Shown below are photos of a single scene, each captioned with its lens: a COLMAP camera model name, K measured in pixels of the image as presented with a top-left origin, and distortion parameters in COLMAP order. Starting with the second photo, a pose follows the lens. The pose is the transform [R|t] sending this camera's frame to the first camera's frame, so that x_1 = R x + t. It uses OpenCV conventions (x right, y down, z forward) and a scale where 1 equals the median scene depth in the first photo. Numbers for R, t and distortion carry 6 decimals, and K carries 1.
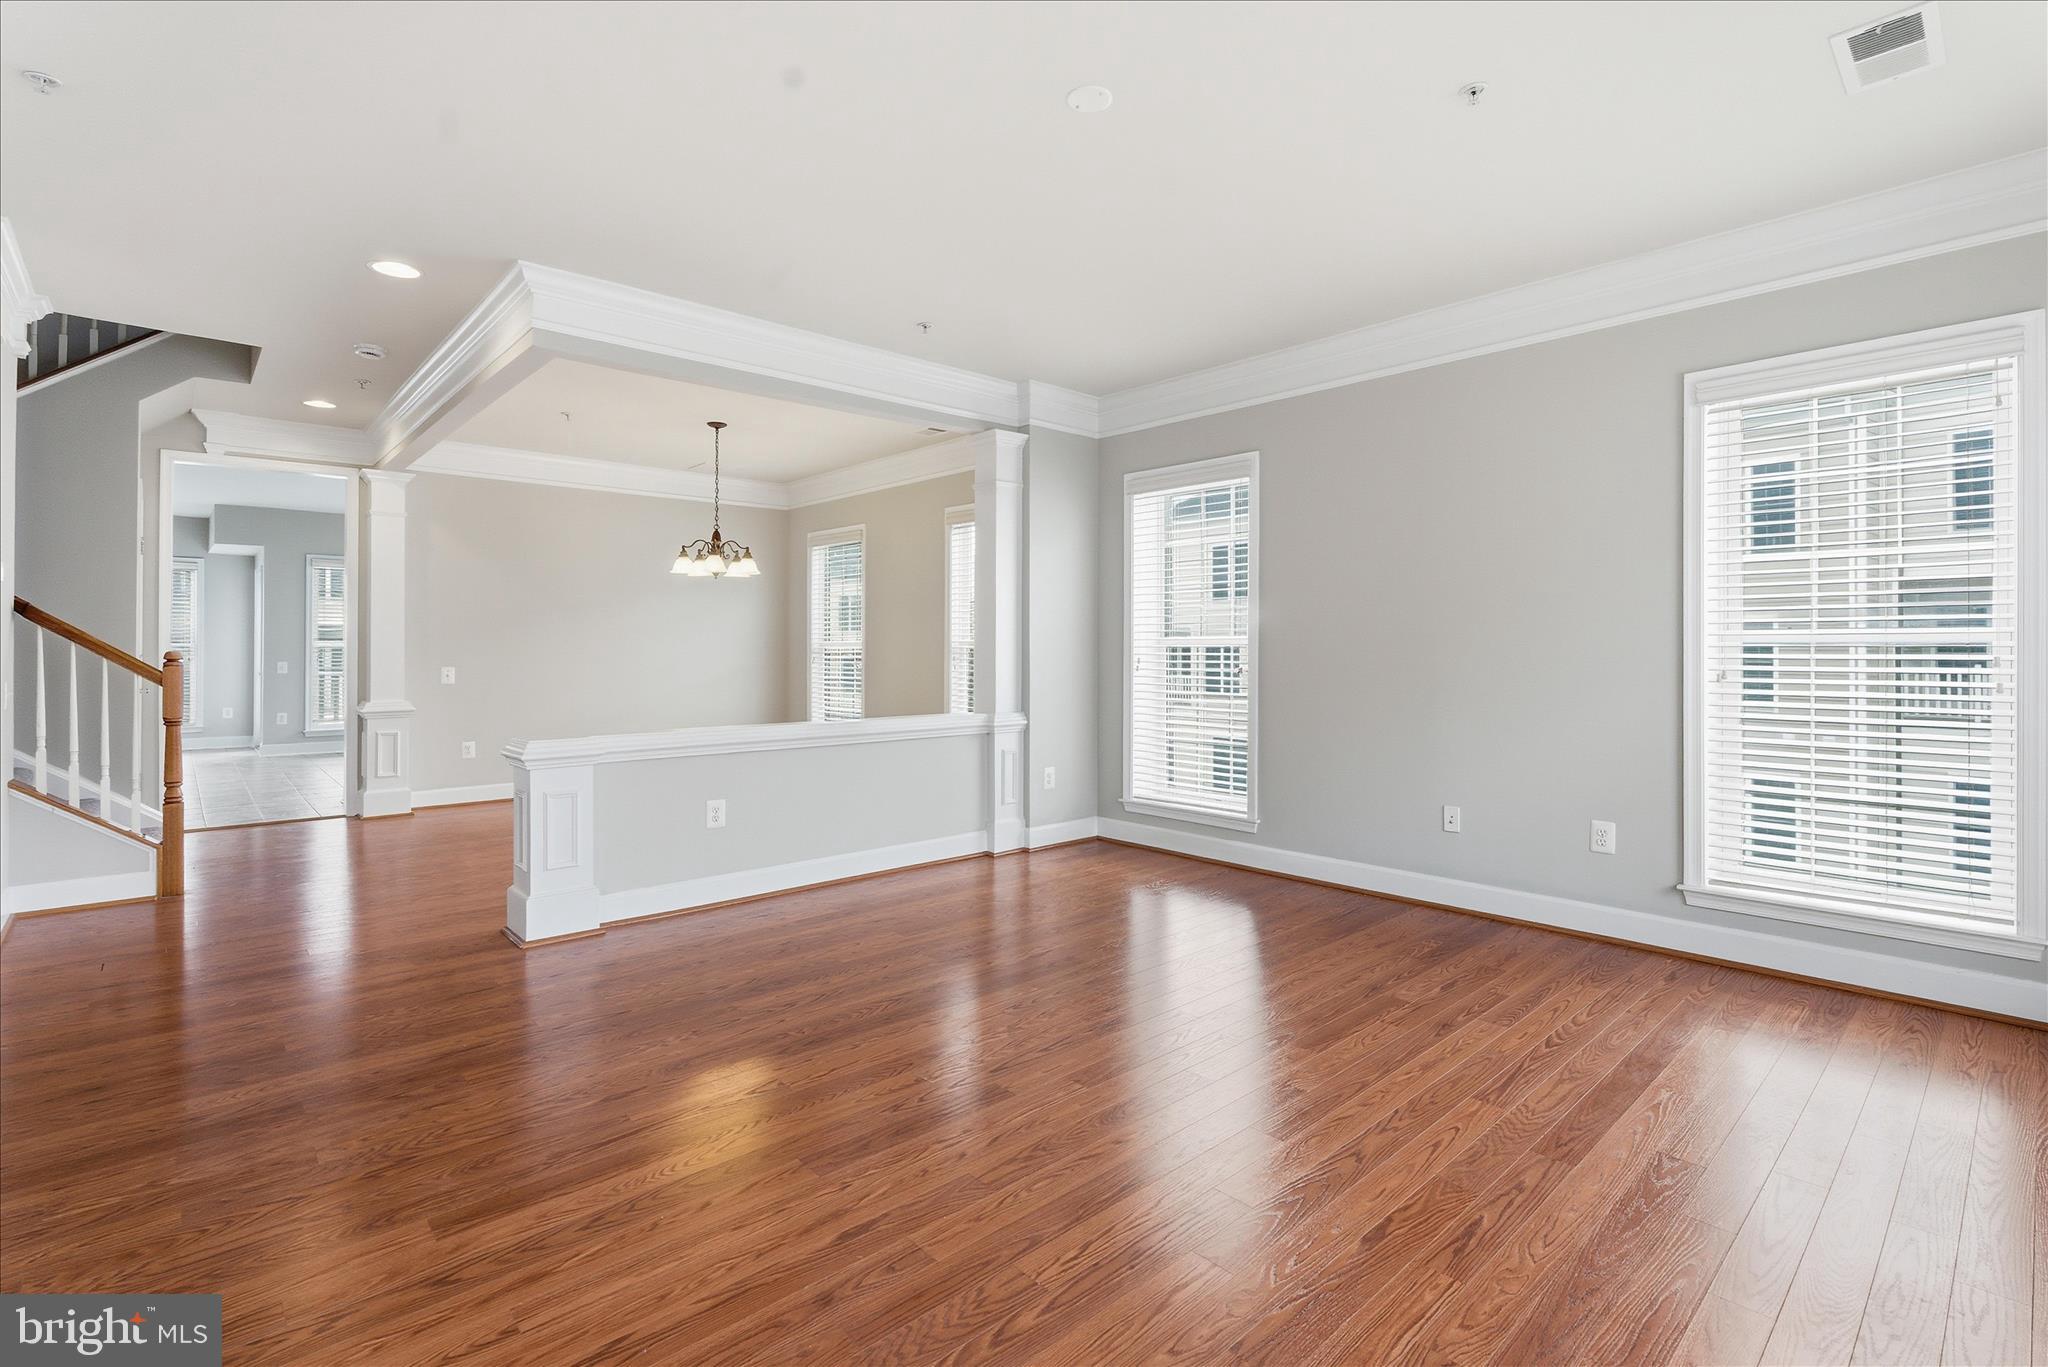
lens RADIAL K [[933.6, 0, 999.7], [0, 933.6, 658.1], [0, 0, 1]] dist [-0.010334, 0.001674]
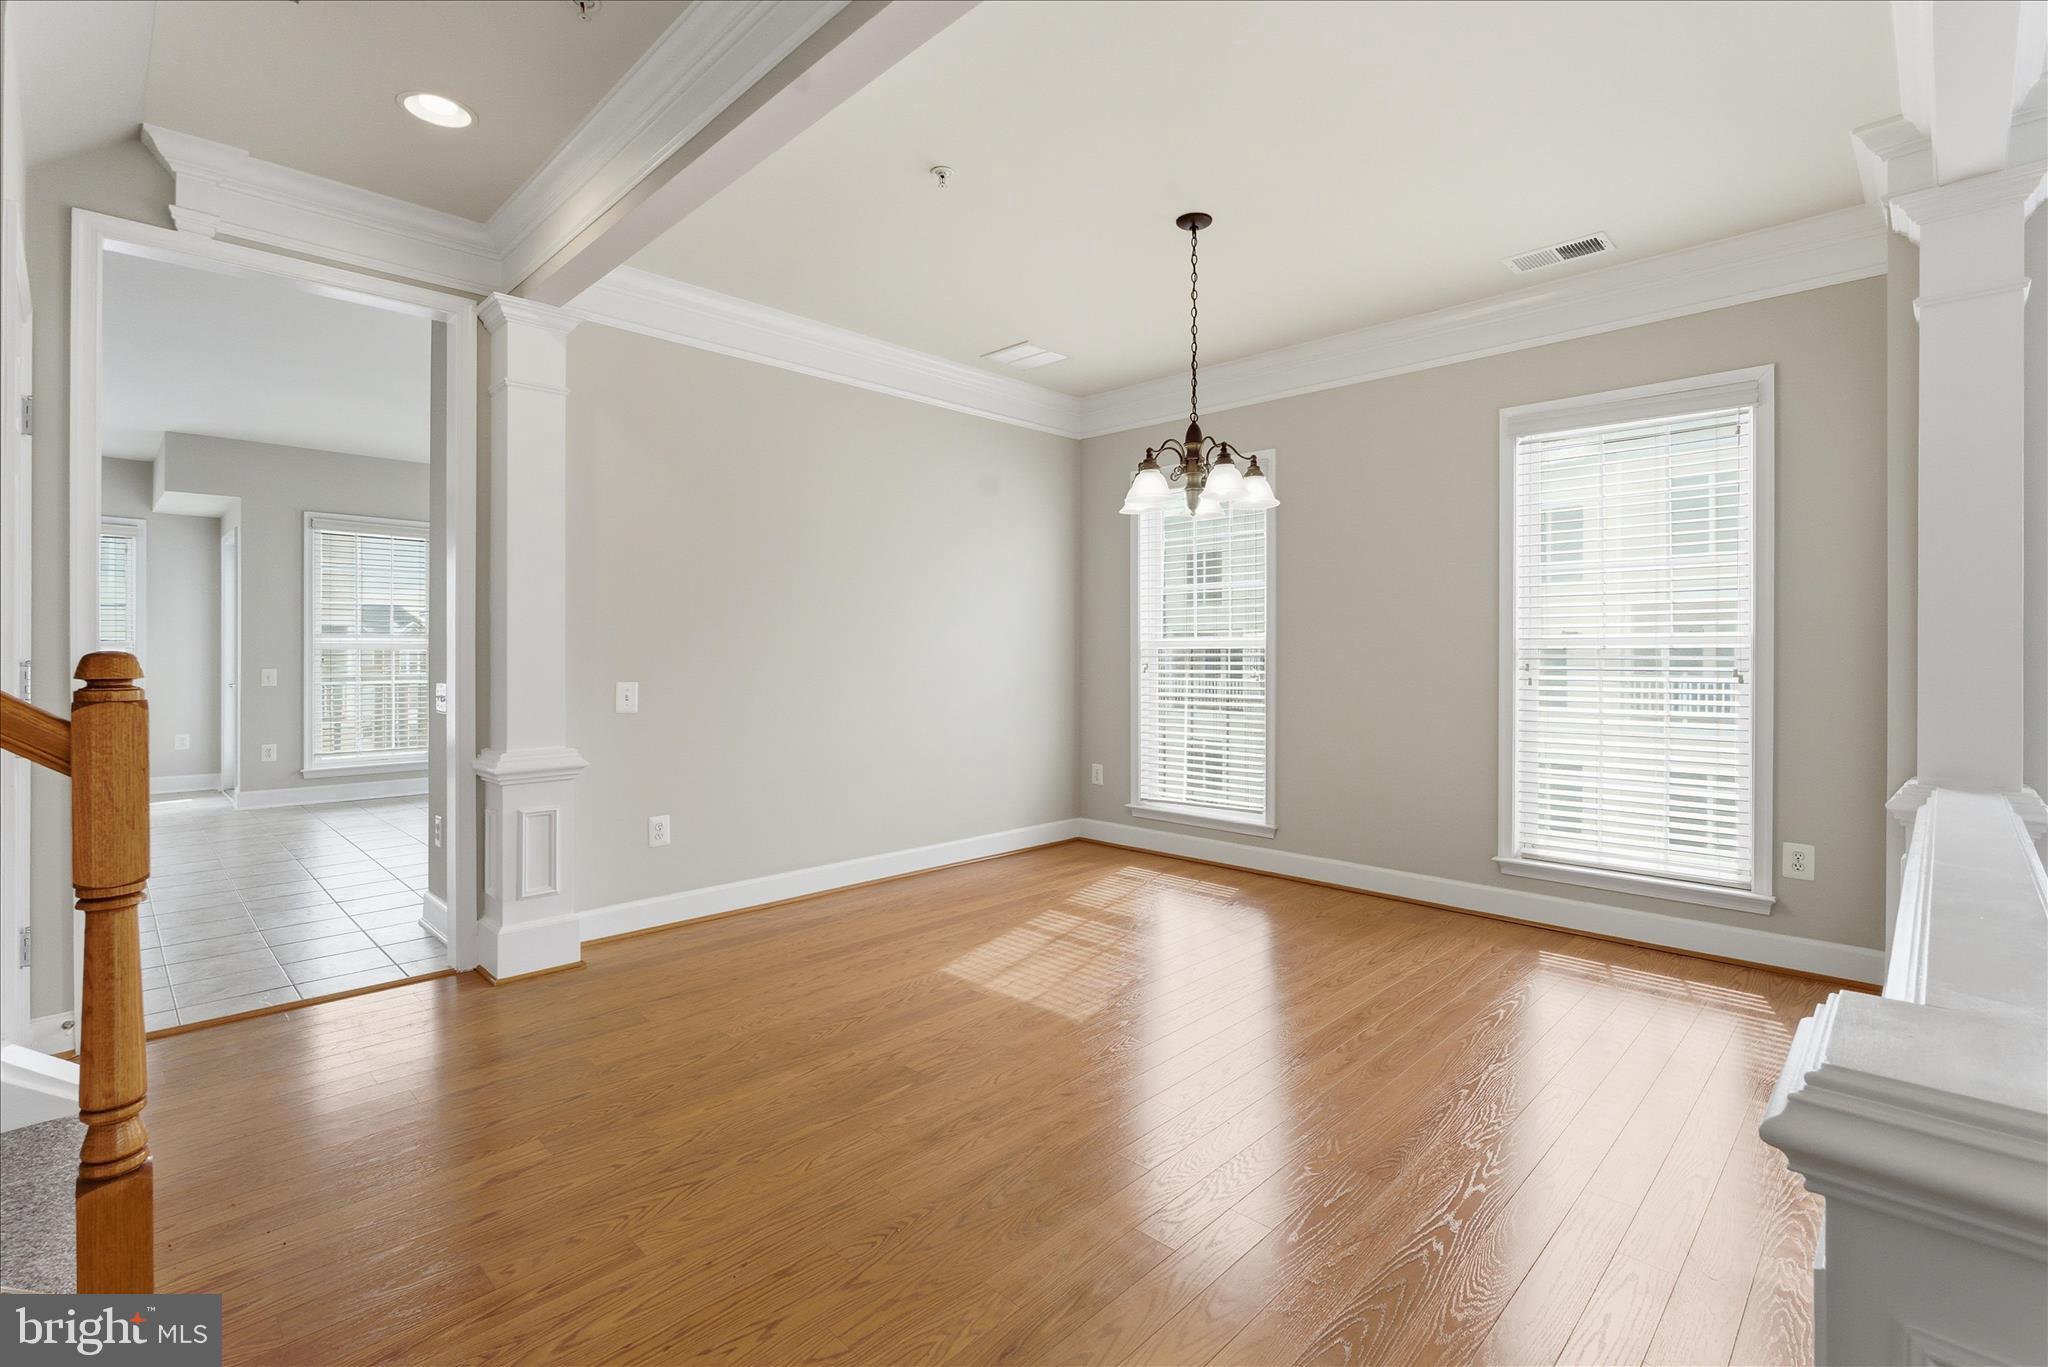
lens RADIAL K [[933.6, 0, 1033.6], [0, 933.6, 662.3], [0, 0, 1]] dist [-0.010334, 0.001674]
pose [[0.997950, -0.001870, 0.063973, -0.302823], [0.001669, 0.999993, 0.003200, -0.002379], [-0.063979, -0.003087, 0.997946, 0.337461]]
